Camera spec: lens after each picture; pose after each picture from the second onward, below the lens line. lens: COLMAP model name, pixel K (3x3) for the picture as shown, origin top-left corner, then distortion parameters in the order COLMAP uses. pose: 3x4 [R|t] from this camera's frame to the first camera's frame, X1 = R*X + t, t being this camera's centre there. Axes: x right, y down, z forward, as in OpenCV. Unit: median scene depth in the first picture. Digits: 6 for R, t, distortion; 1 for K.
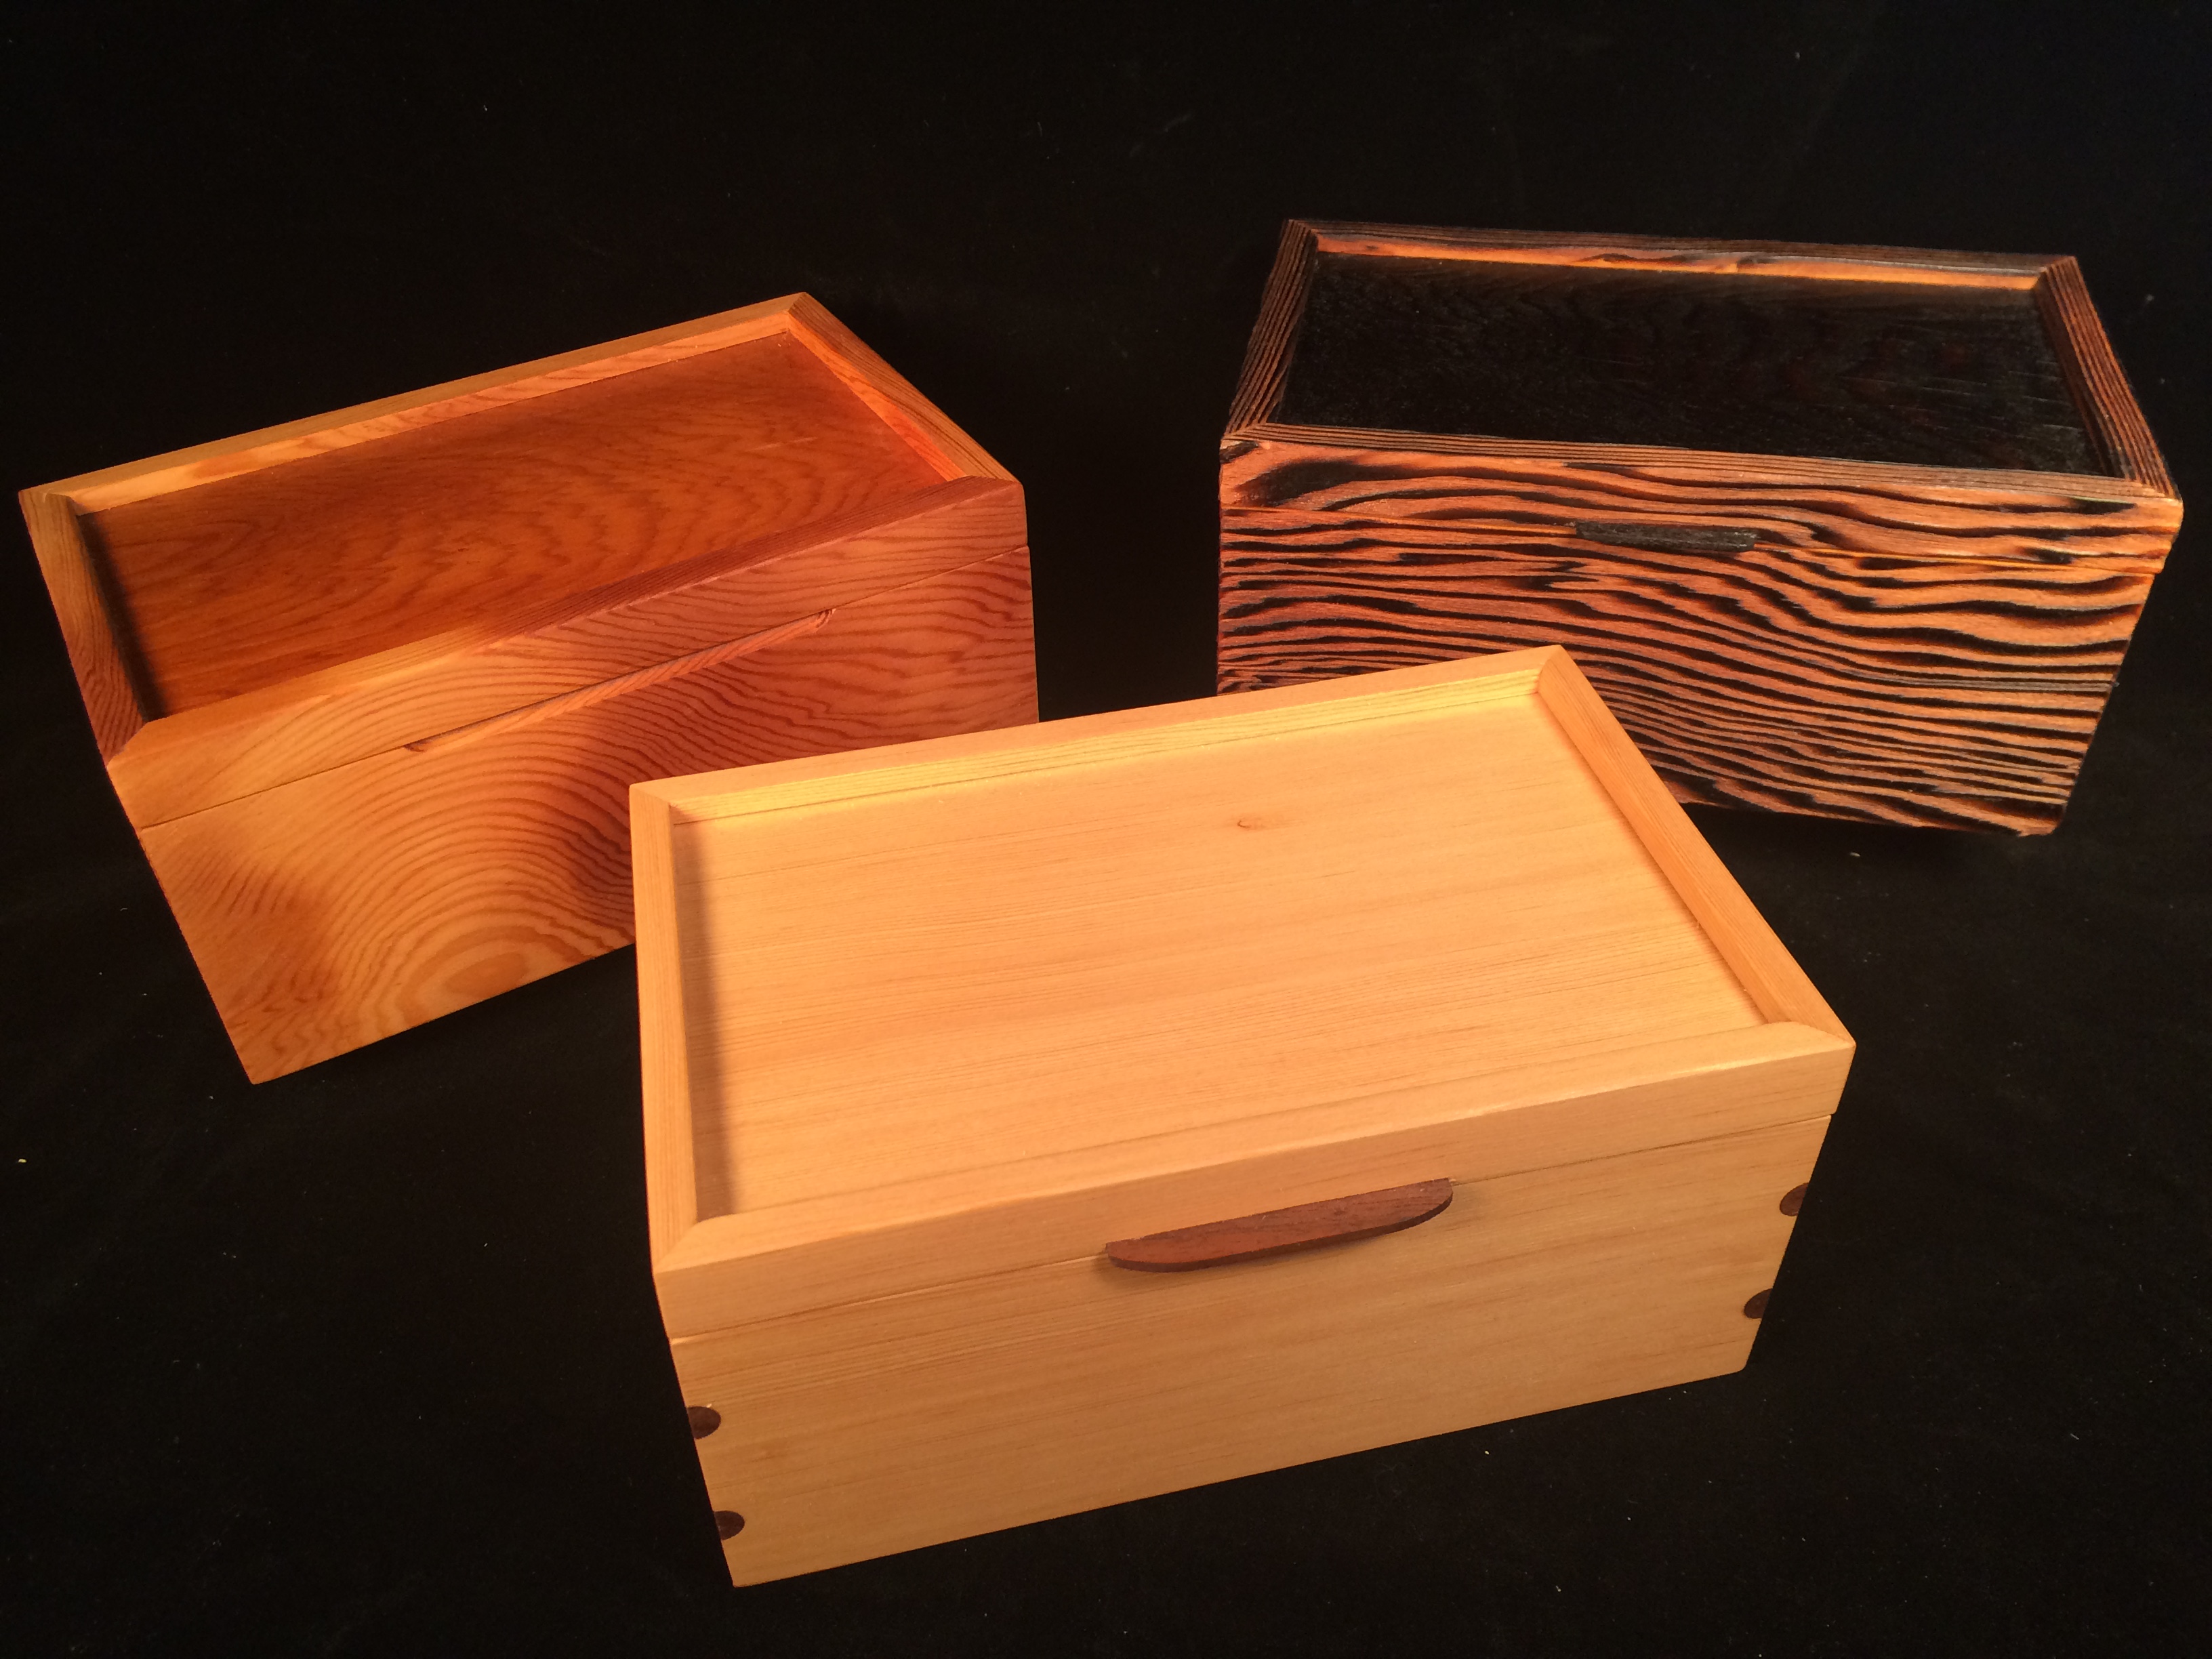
lens RADIAL K [[2002.1, 0, 1106.0], [0, 2002.1, 829.5], [0, 0, 1]] dist [0.098325, -0.151862]
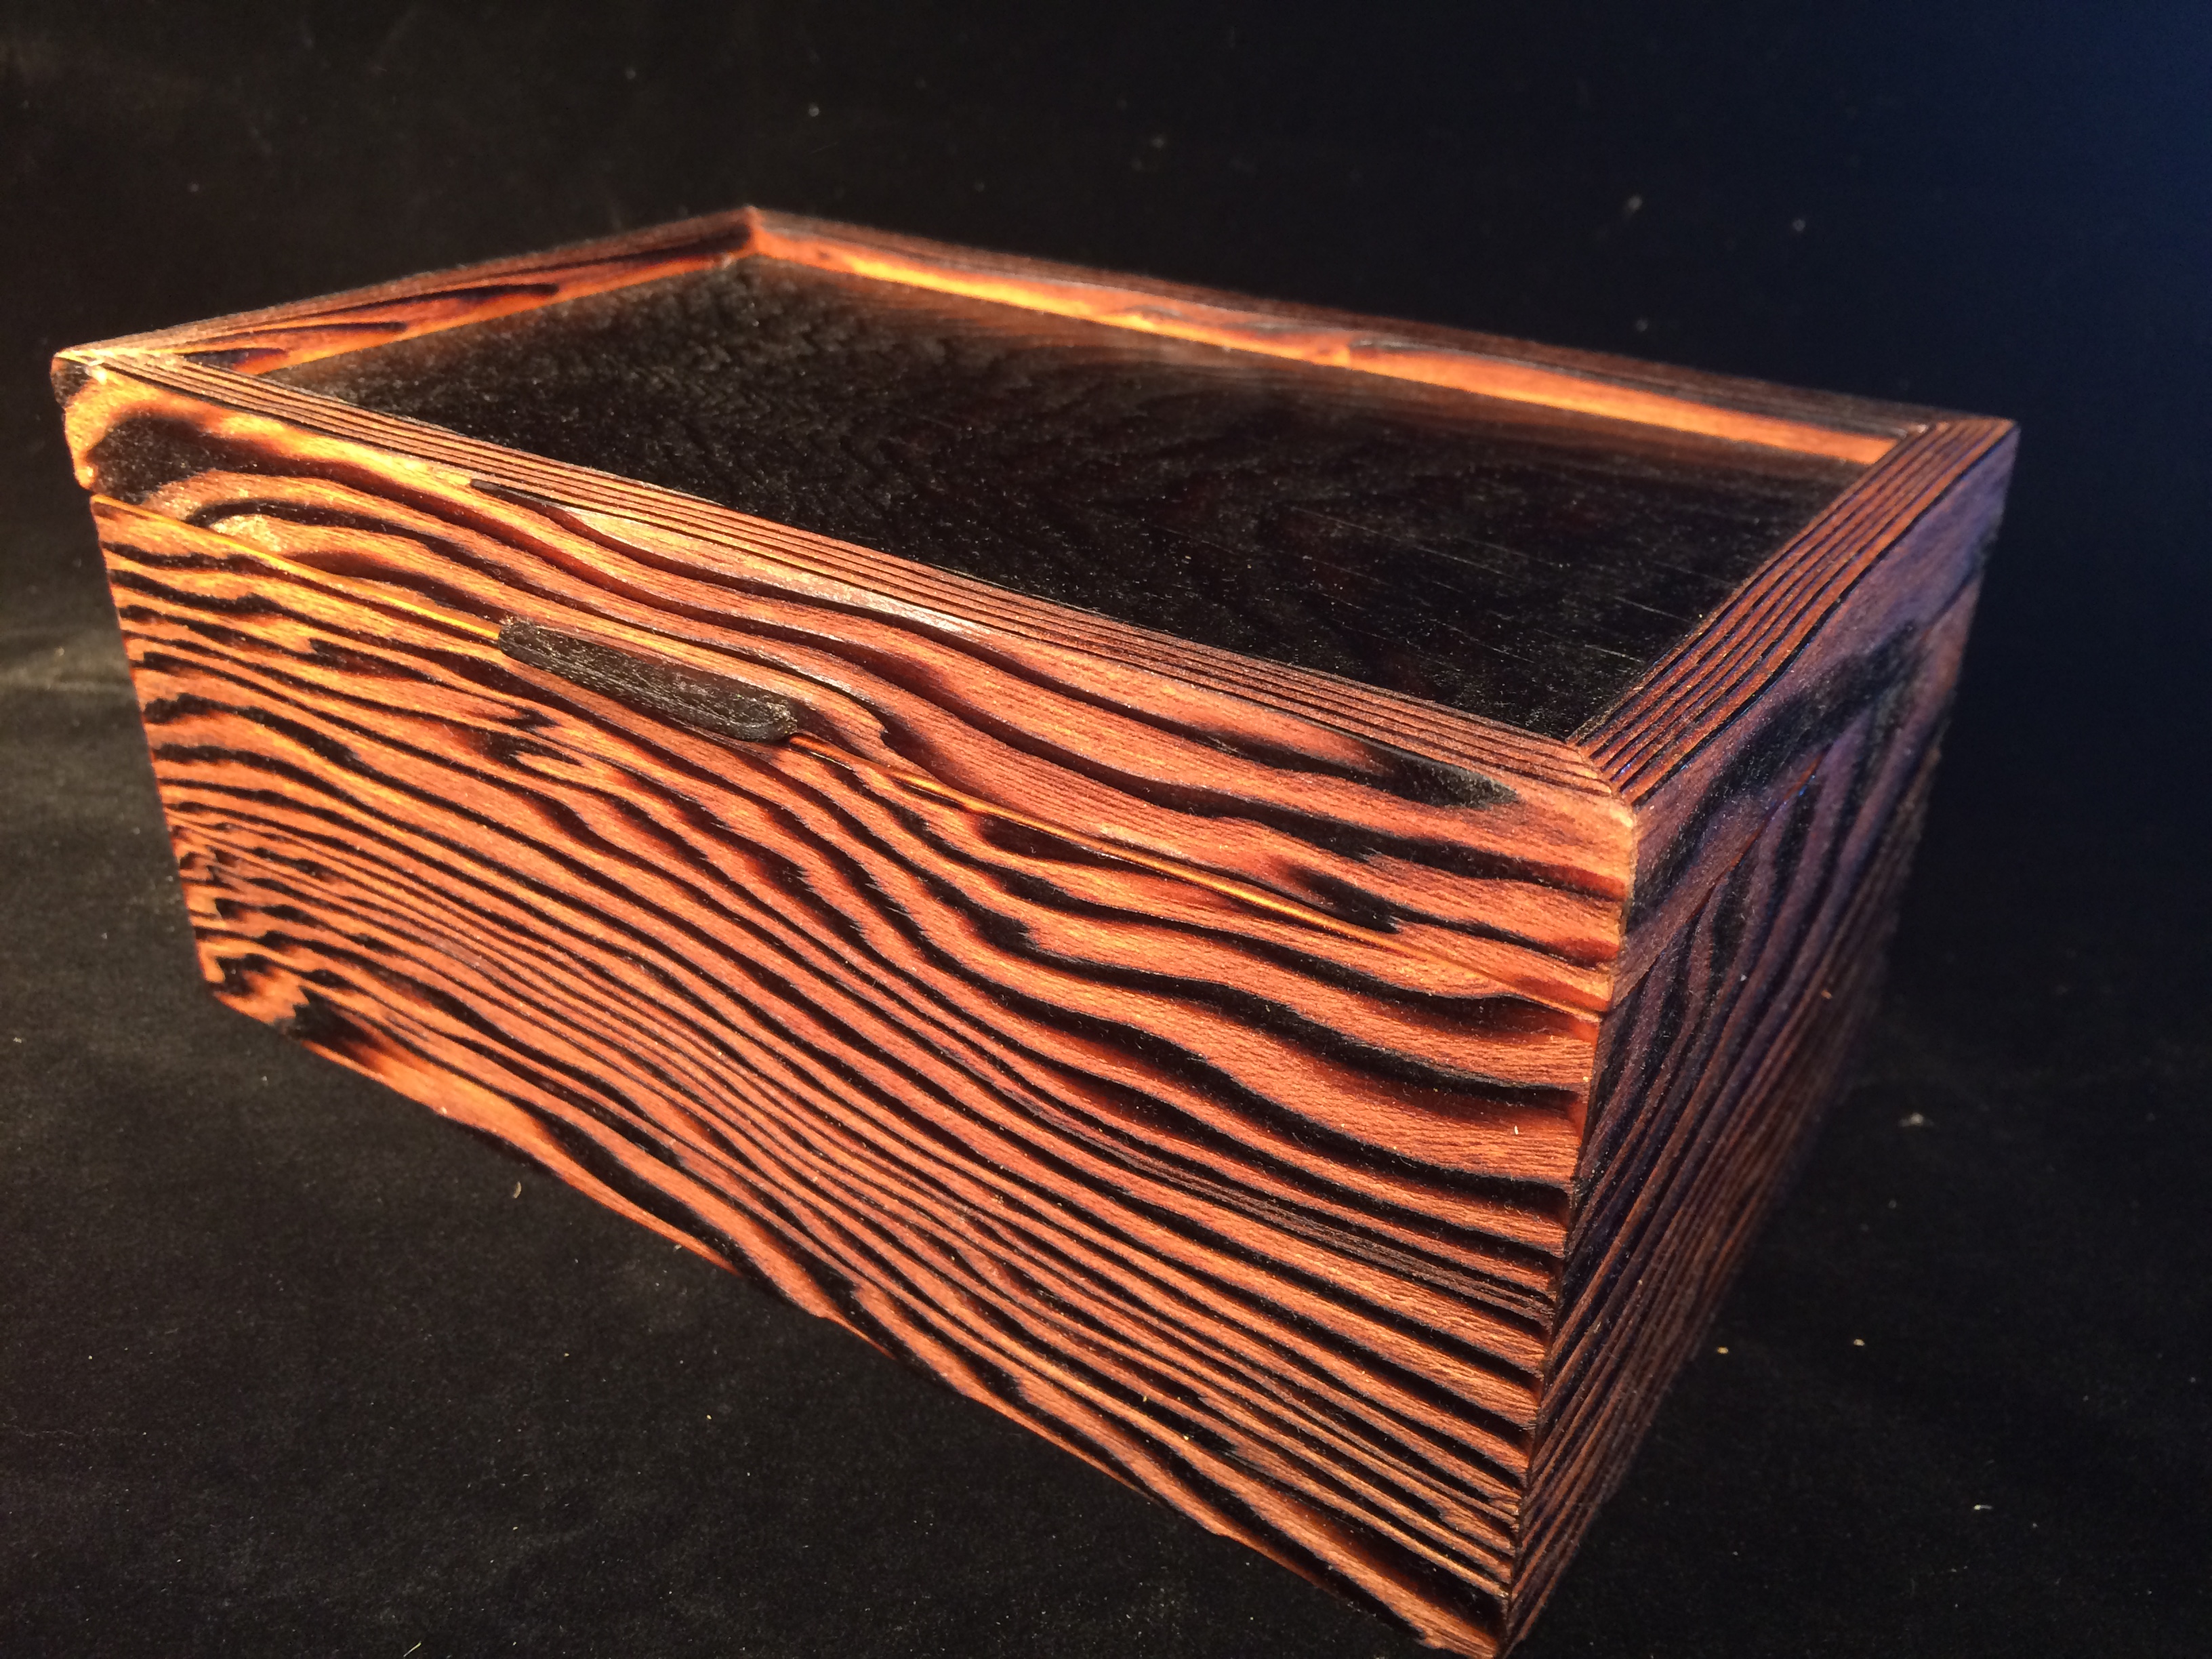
lens RADIAL K [[2002.1, 0, 1106.0], [0, 2002.1, 829.5], [0, 0, 1]] dist [0.098325, -0.151862]
pose [[0.909718, 0.224236, -0.349474, 0.495367], [-0.292543, 0.943410, -0.156193, -0.067304], [0.294673, 0.244328, 0.923835, 0.569741]]
